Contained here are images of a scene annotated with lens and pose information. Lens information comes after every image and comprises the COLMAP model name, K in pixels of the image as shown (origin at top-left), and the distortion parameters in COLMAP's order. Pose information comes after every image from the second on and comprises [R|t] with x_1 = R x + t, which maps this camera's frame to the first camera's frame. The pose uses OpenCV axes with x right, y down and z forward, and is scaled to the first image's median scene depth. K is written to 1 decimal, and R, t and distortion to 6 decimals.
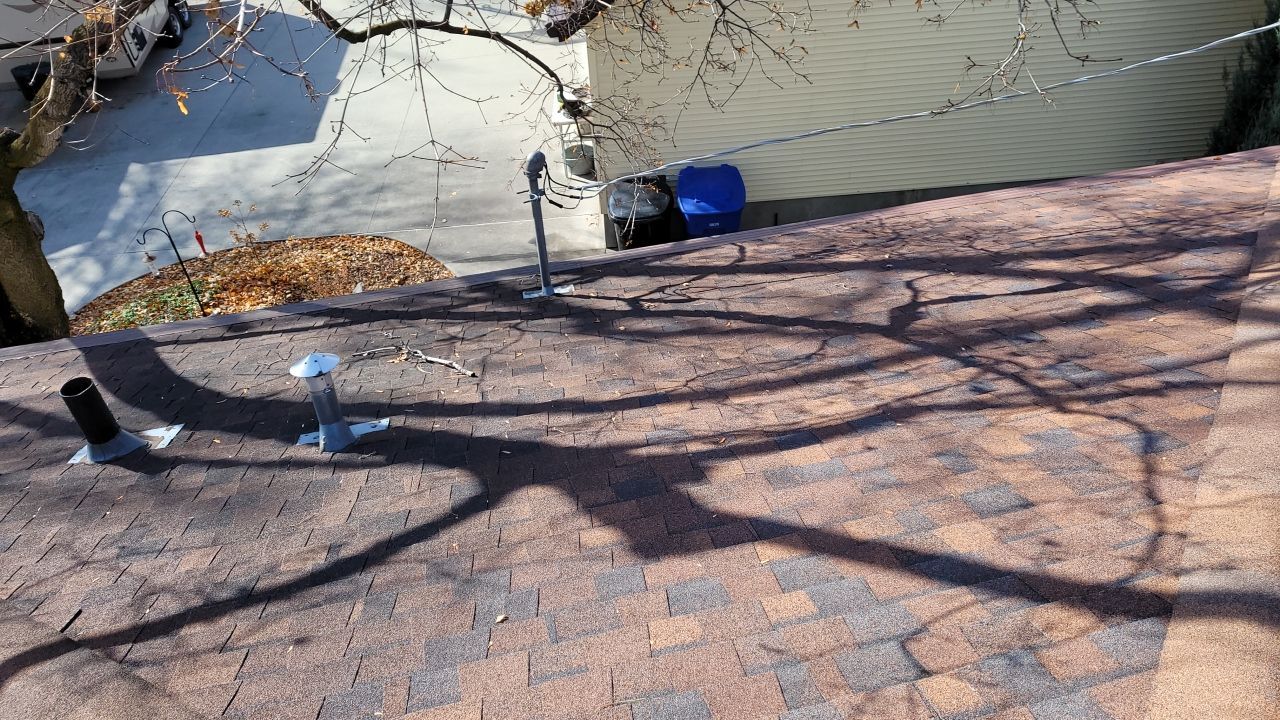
lens RADIAL K [[960.1, 0, 641.9], [0, 960.1, 369.6], [0, 0, 1]] dist [0.069762, -0.055592]
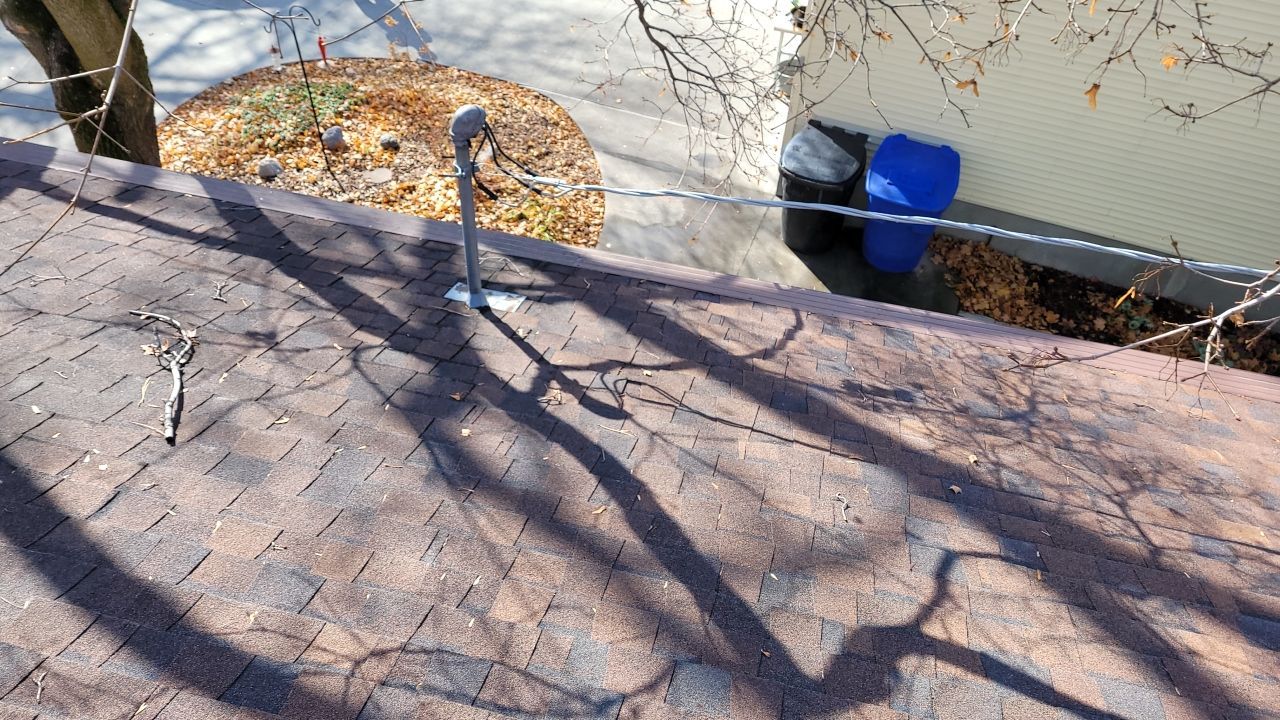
lens RADIAL K [[960.1, 0, 615.0], [0, 960.1, 345.5], [0, 0, 1]] dist [0.069762, -0.055592]
pose [[0.905558, 0.363376, -0.218915, 0.158740], [-0.337912, 0.929841, 0.145641, -0.190330], [0.256478, -0.057912, 0.964814, 0.374579]]
